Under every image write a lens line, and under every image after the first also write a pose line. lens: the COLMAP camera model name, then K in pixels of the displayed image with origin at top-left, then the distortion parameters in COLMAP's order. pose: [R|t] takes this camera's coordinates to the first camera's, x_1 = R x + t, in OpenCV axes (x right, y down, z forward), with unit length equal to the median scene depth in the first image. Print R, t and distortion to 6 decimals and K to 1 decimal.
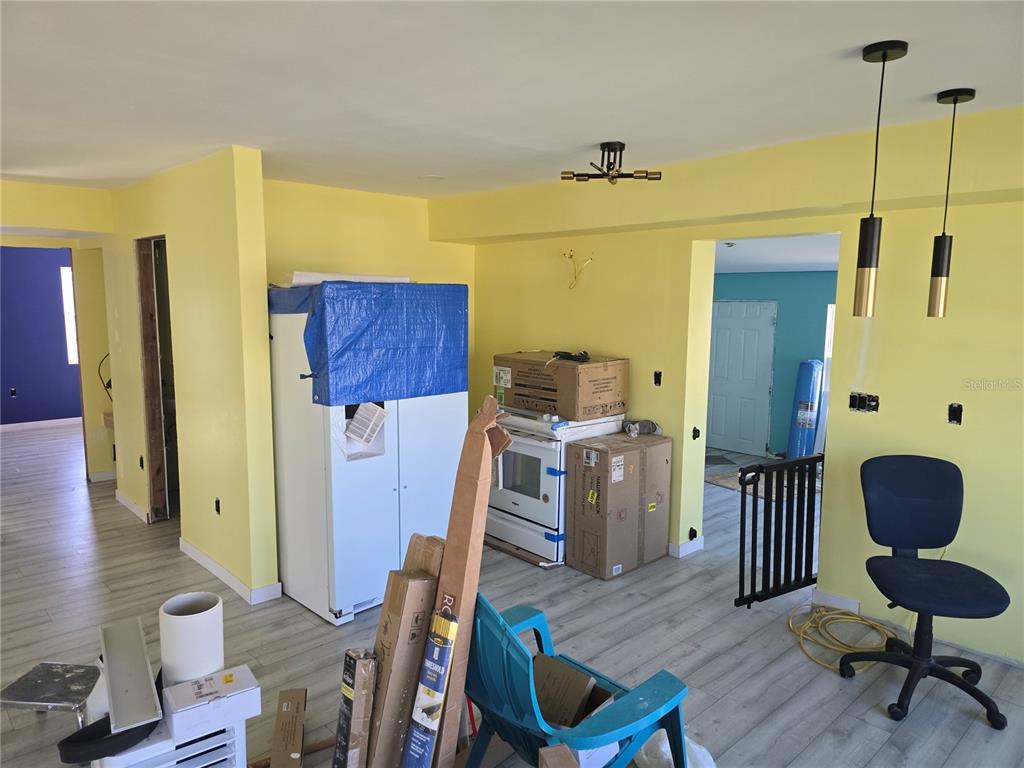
lens RADIAL K [[674.3, 0, 512.0], [0, 674.3, 384.0], [0, 0, 1]] dist [0.064025, -0.062738]
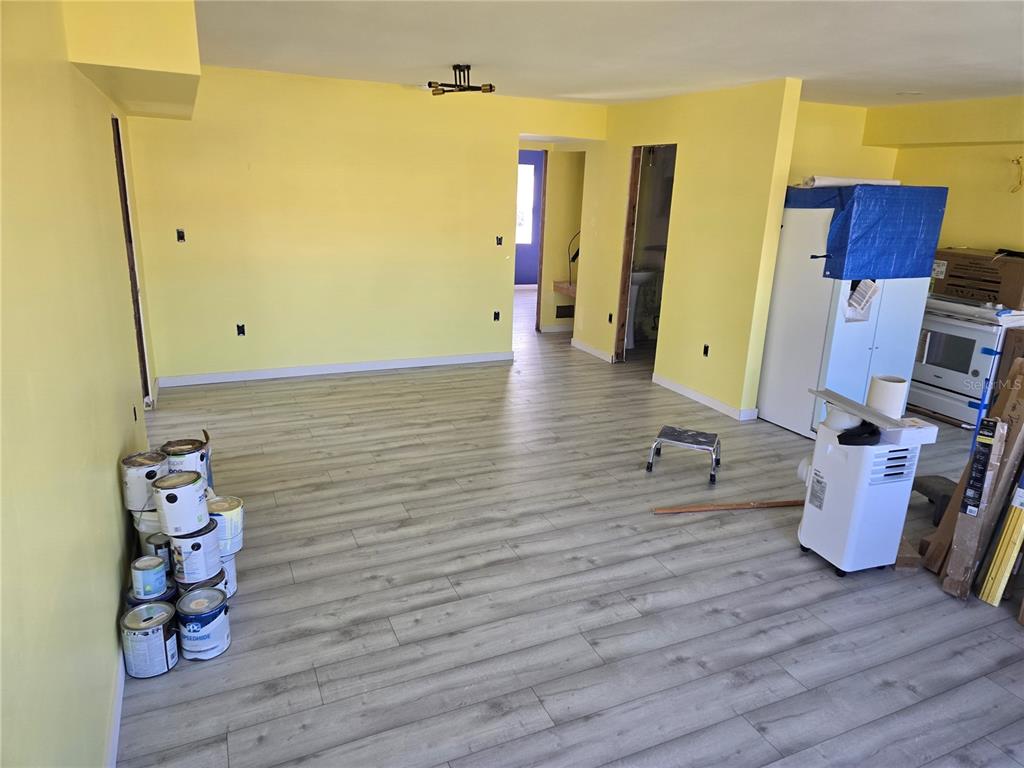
lens RADIAL K [[682.9, 0, 516.8], [0, 682.9, 376.3], [0, 0, 1]] dist [0.072291, -0.067545]
pose [[0.950426, 0.110021, -0.290837, -0.394209], [-0.069681, 0.986884, 0.145619, 0.056867], [0.303043, -0.118135, 0.945626, -0.442127]]
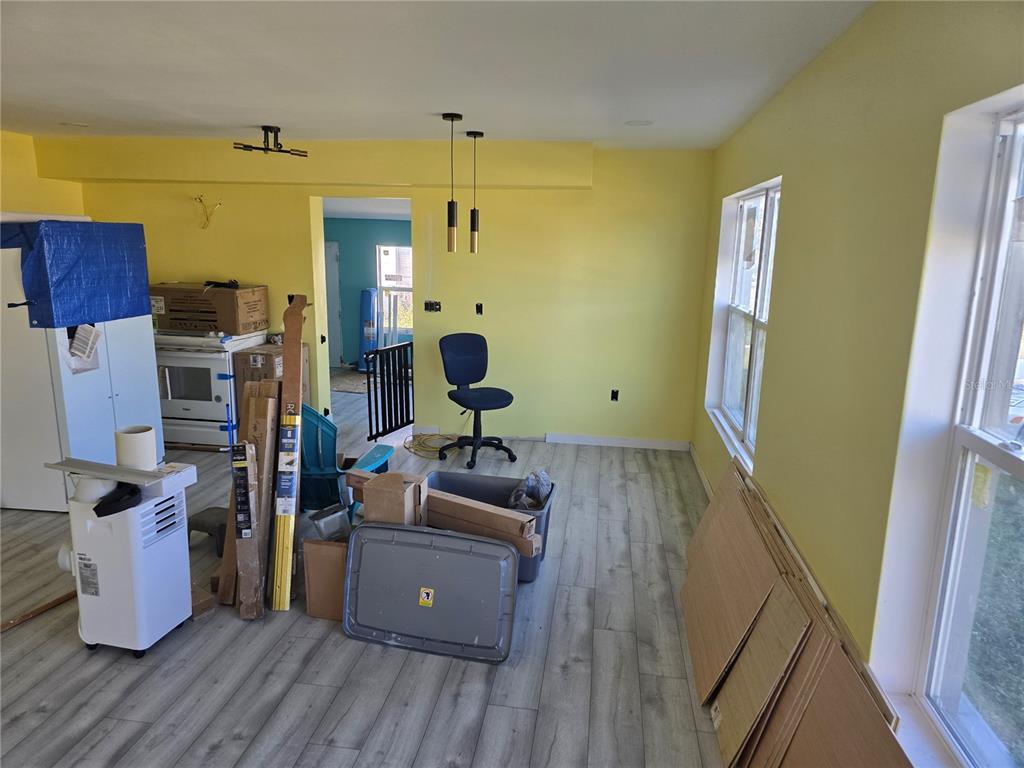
lens RADIAL K [[692.3, 0, 512.7], [0, 692.3, 387.6], [0, 0, 1]] dist [0.073747, -0.069762]
pose [[0.772020, -0.121680, 0.623842, -0.368223], [0.067367, 0.991640, 0.110051, 0.045830], [-0.632018, -0.042935, 0.773764, -0.387768]]
